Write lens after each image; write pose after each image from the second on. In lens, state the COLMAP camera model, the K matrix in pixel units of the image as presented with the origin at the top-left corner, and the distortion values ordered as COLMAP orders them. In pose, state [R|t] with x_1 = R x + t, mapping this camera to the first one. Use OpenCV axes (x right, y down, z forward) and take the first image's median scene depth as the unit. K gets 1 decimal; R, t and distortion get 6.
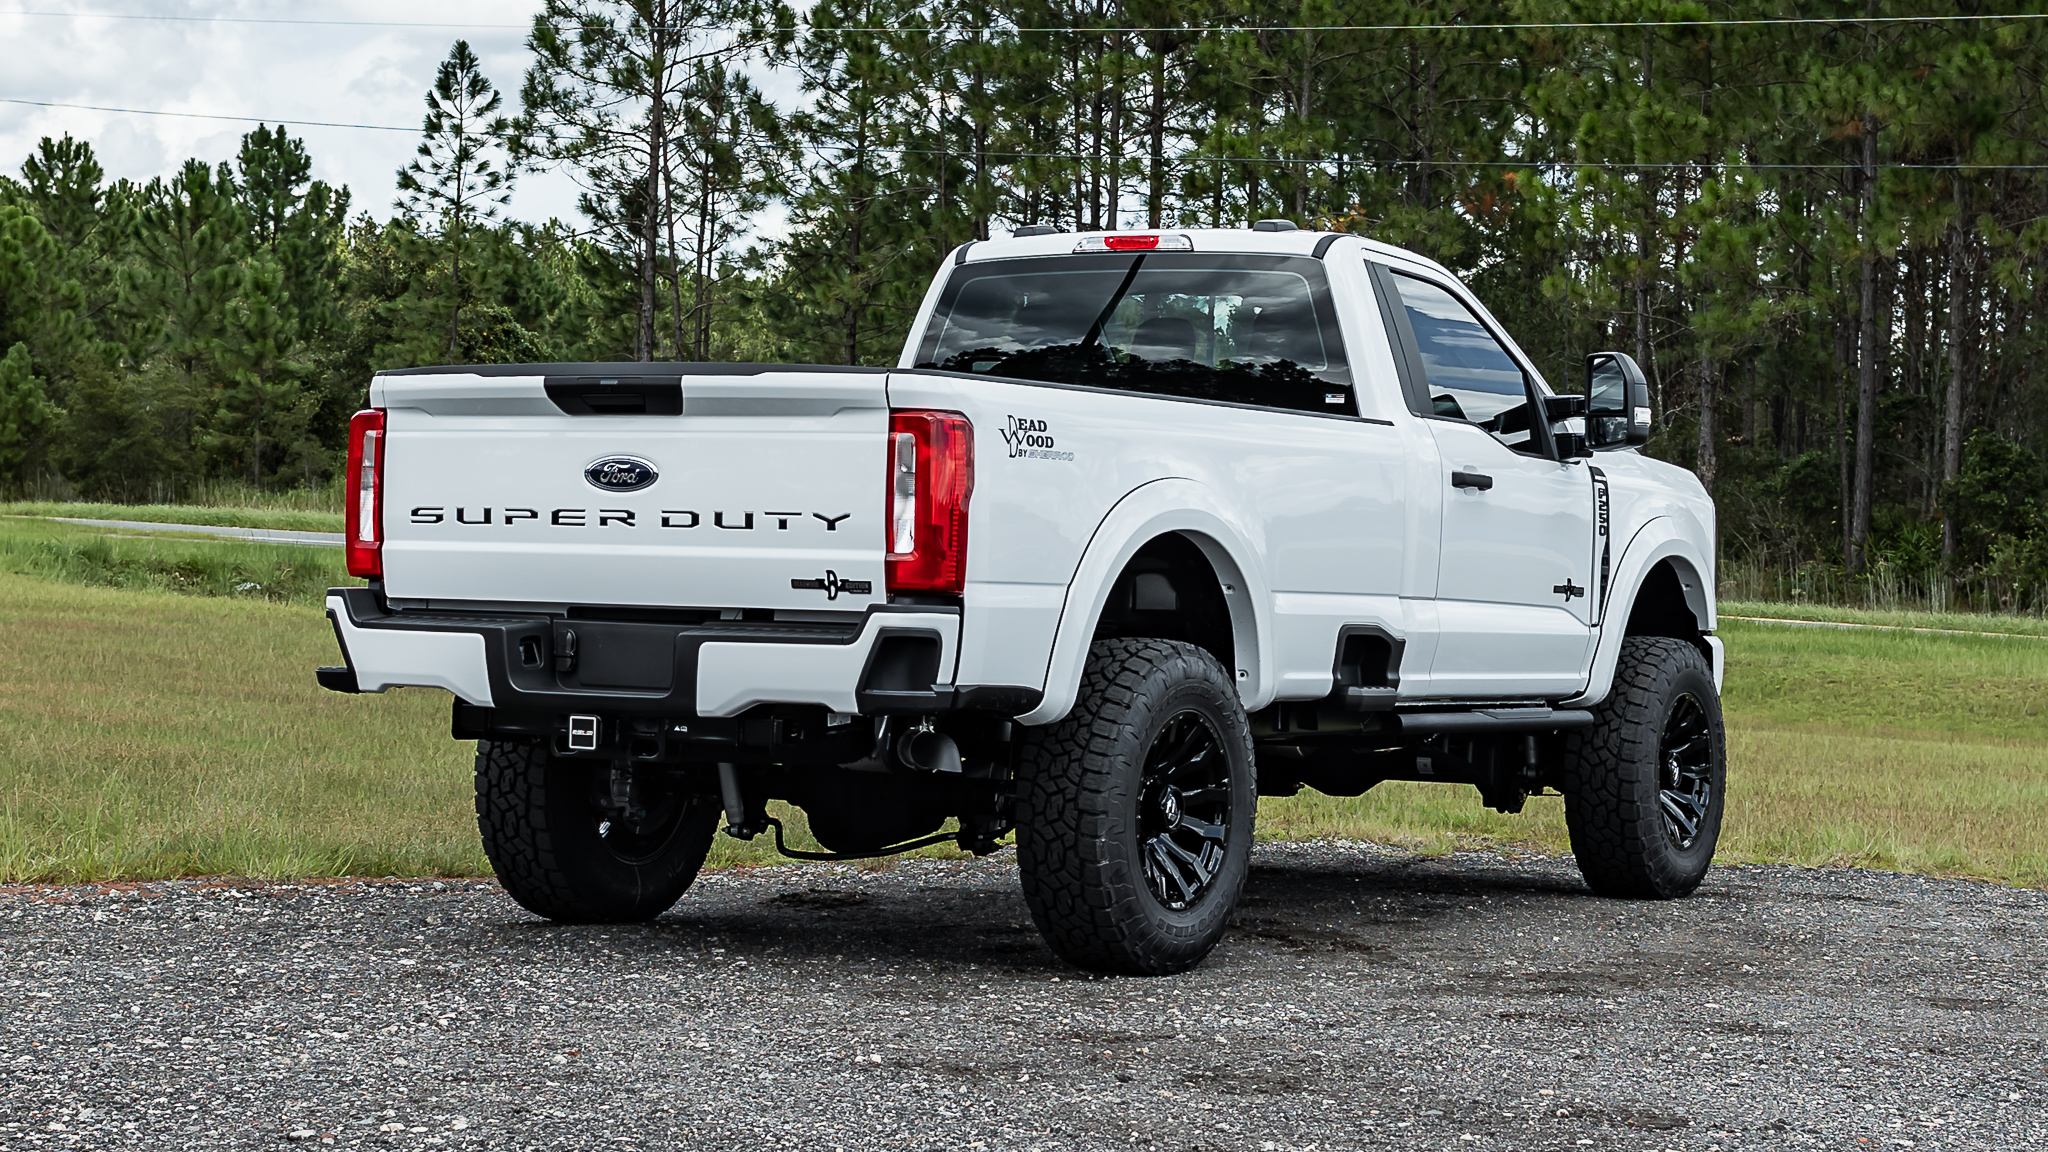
lens RADIAL K [[5200.7, 0, 1024.0], [0, 5200.7, 576.0], [0, 0, 1]] dist [0.015706, 0.090363]
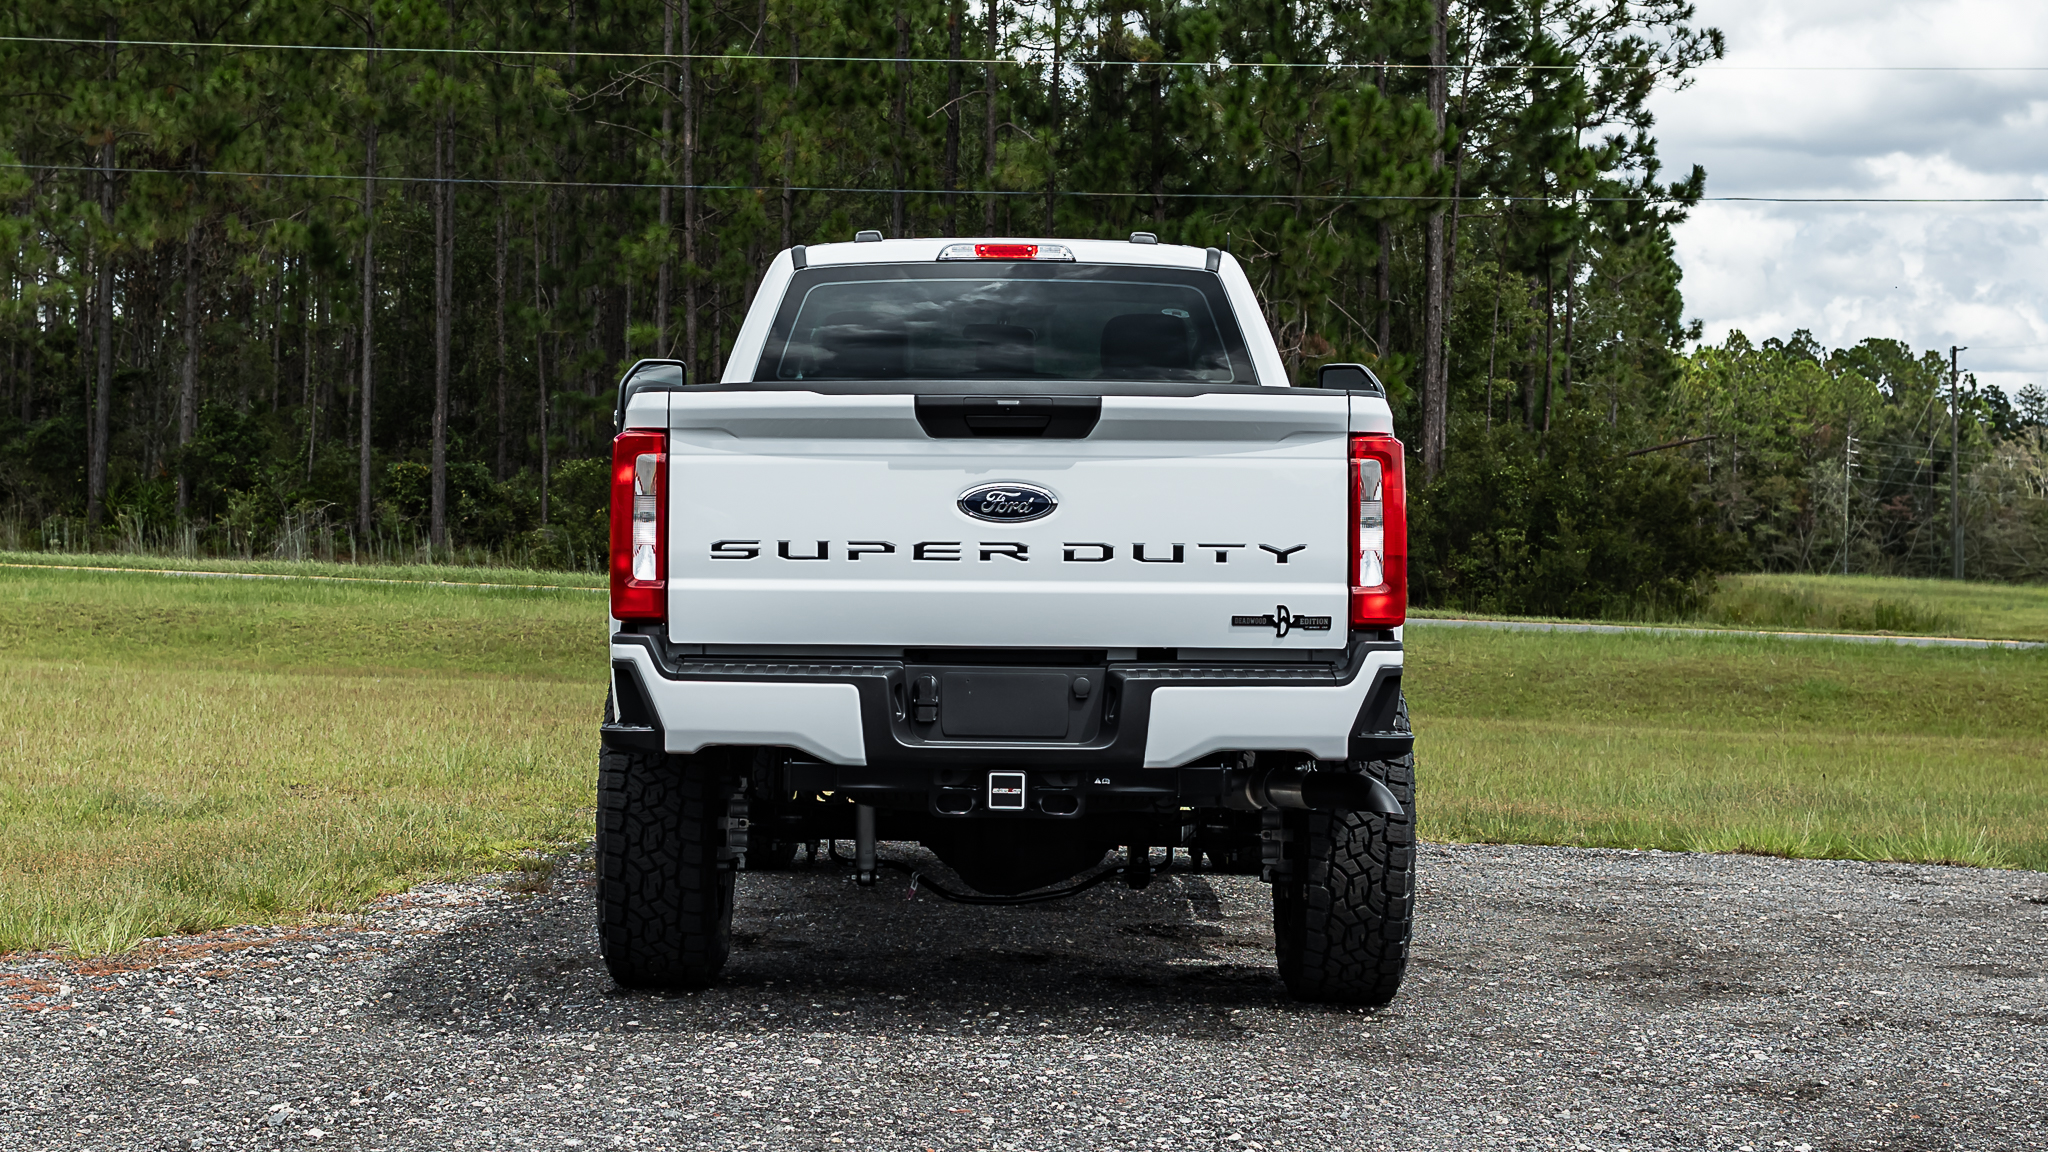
lens RADIAL K [[4017.1, 0, 1024.0], [0, 4017.1, 576.0], [0, 0, 1]] dist [0.020090, 0.031135]
pose [[0.836464, -0.022177, 0.547573, -0.455374], [0.010960, 0.999658, 0.023744, -0.023308], [-0.547912, -0.013860, 0.836421, 0.407866]]
